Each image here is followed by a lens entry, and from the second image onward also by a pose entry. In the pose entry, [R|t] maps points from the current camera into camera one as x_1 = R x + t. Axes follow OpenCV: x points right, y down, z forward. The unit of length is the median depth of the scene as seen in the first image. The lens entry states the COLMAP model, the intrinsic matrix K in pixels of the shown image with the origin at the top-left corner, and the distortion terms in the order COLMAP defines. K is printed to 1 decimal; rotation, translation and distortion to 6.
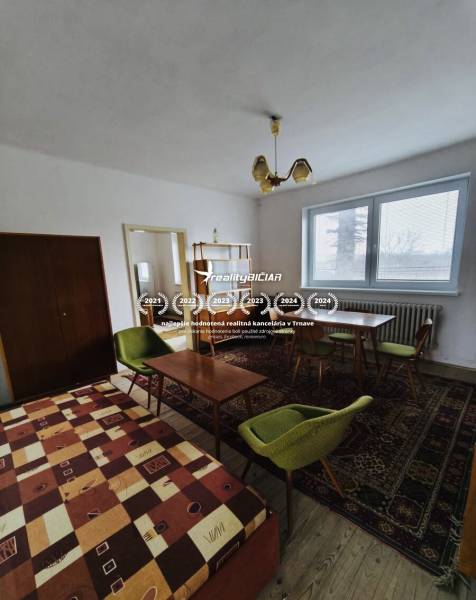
lens RADIAL K [[265.9, 0, 236.3], [0, 265.9, 312.4], [0, 0, 1]] dist [-0.000205, 0.000231]
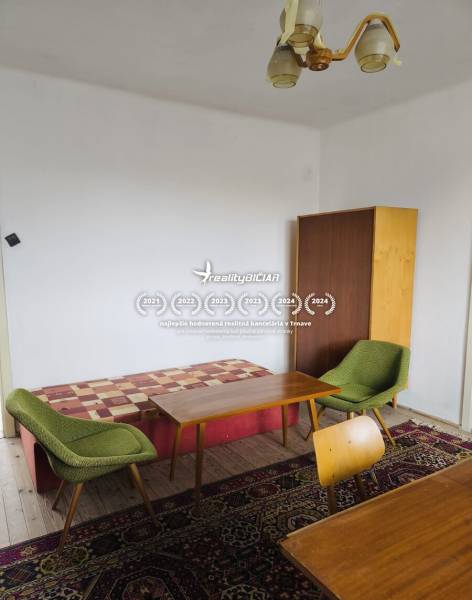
lens RADIAL K [[438.9, 0, 236.0], [0, 438.9, 300.0], [0, 0, 1]] dist [-0.003681, -0.001544]
pose [[-0.219069, 0.146437, -0.964658, 1.434883], [-0.150494, 0.971771, 0.181694, -0.362762], [0.964033, 0.184979, -0.190847, 1.669232]]
